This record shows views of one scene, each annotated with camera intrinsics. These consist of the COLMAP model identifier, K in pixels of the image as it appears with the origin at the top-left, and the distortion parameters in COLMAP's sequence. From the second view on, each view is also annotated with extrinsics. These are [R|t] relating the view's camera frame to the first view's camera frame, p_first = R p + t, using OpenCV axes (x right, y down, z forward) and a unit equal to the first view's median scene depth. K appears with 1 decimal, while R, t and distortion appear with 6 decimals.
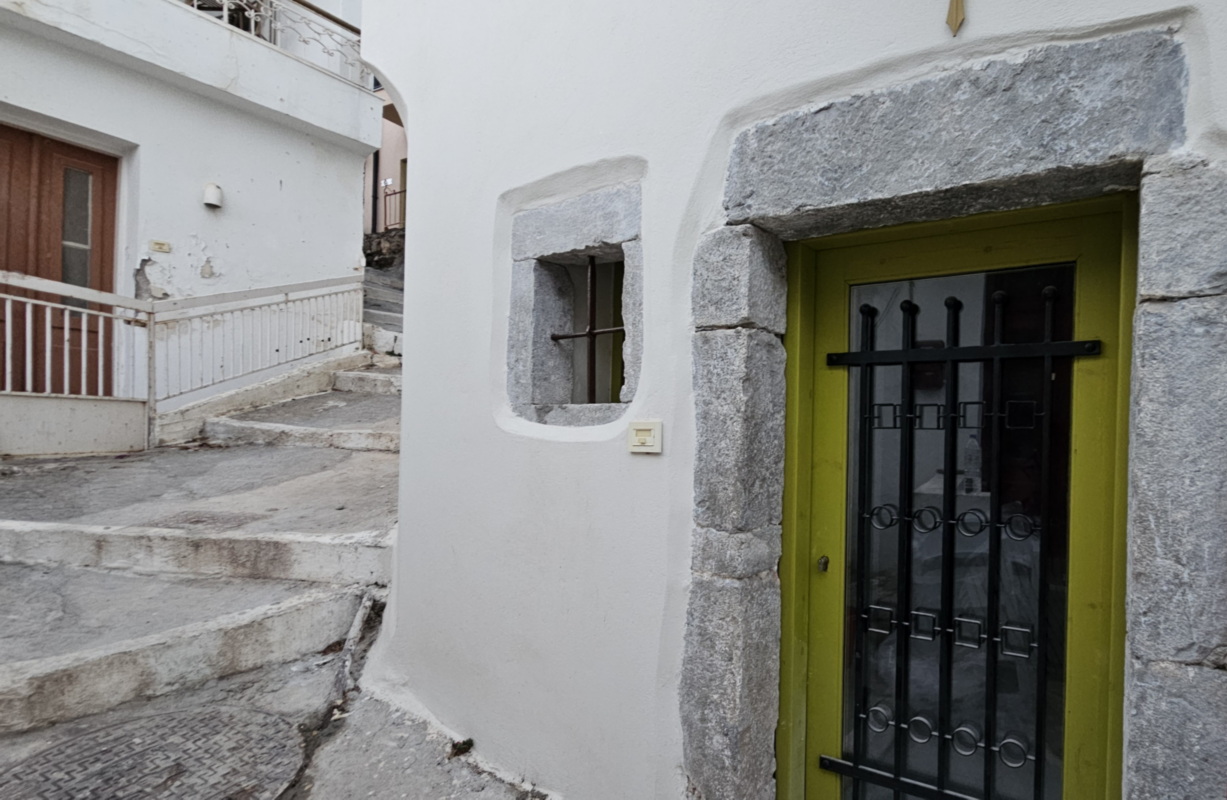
lens RADIAL K [[638.8, 0, 781.3], [0, 638.8, 445.2], [0, 0, 1]] dist [-0.001411, 0.001098]
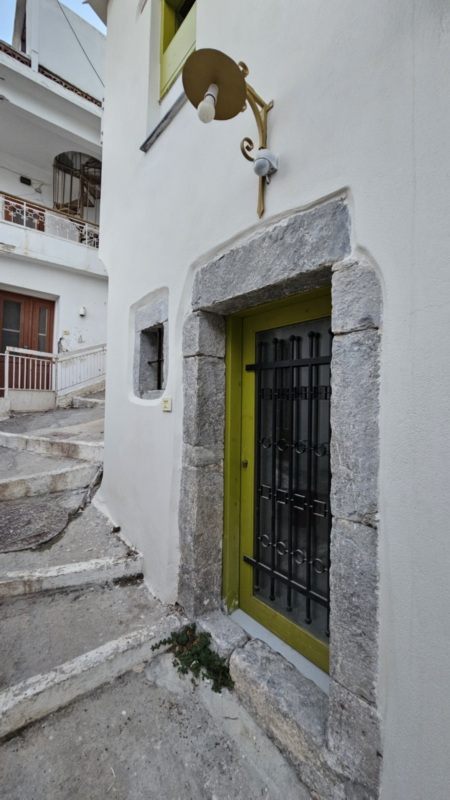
lens RADIAL K [[327.8, 0, 225.0], [0, 327.8, 400.0], [0, 0, 1]] dist [0.000805, -0.000487]
pose [[0.929592, -0.005182, -0.368553, 0.441678], [-0.004745, 0.999650, -0.026026, 0.002890], [0.368559, 0.025942, 0.929242, -0.046029]]
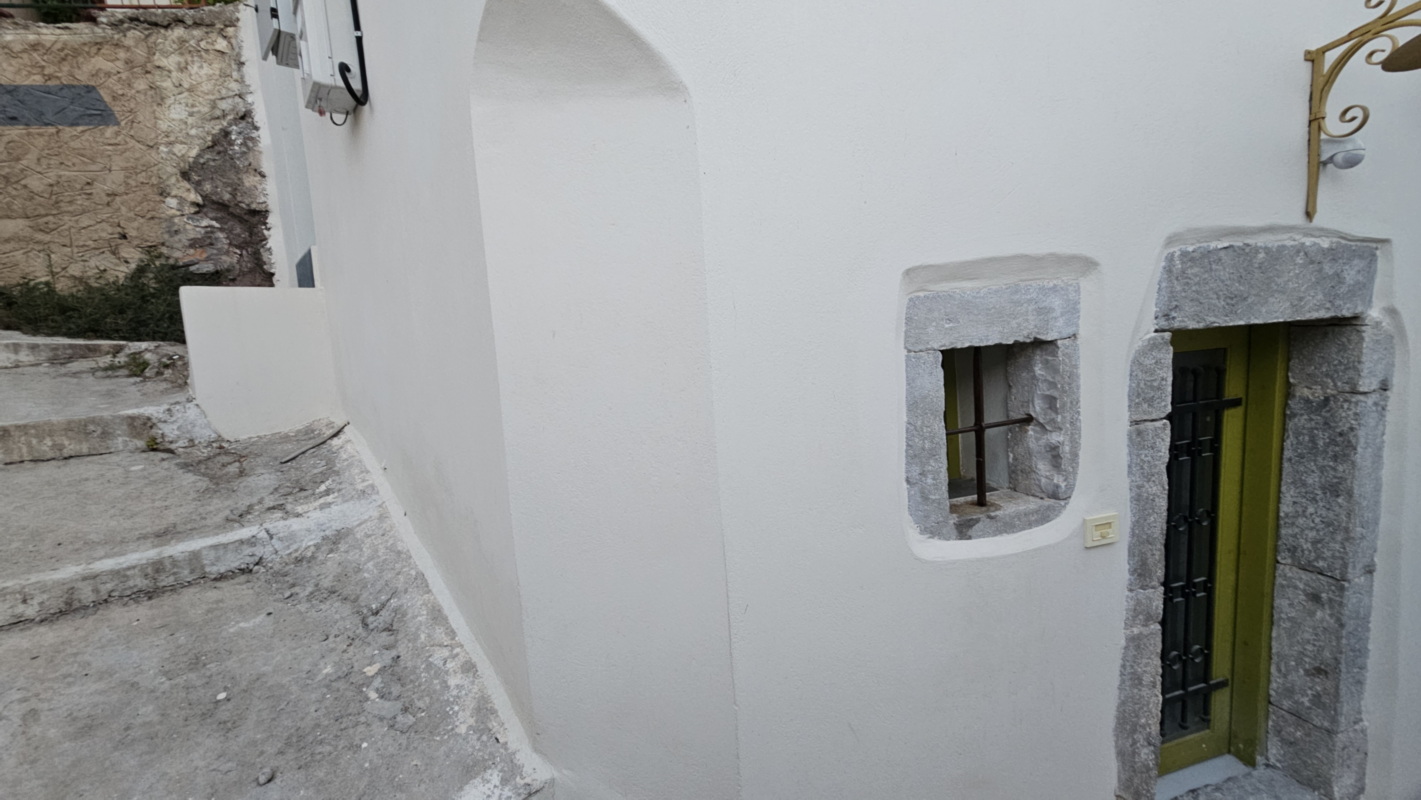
lens RADIAL K [[582.2, 0, 710.5], [0, 582.2, 400.0], [0, 0, 1]] dist [0.000805, -0.000487]
pose [[0.699927, -0.150157, 0.698251, -1.333256], [0.092814, 0.988482, 0.119533, -0.408115], [-0.708158, -0.018857, 0.705802, 0.798684]]
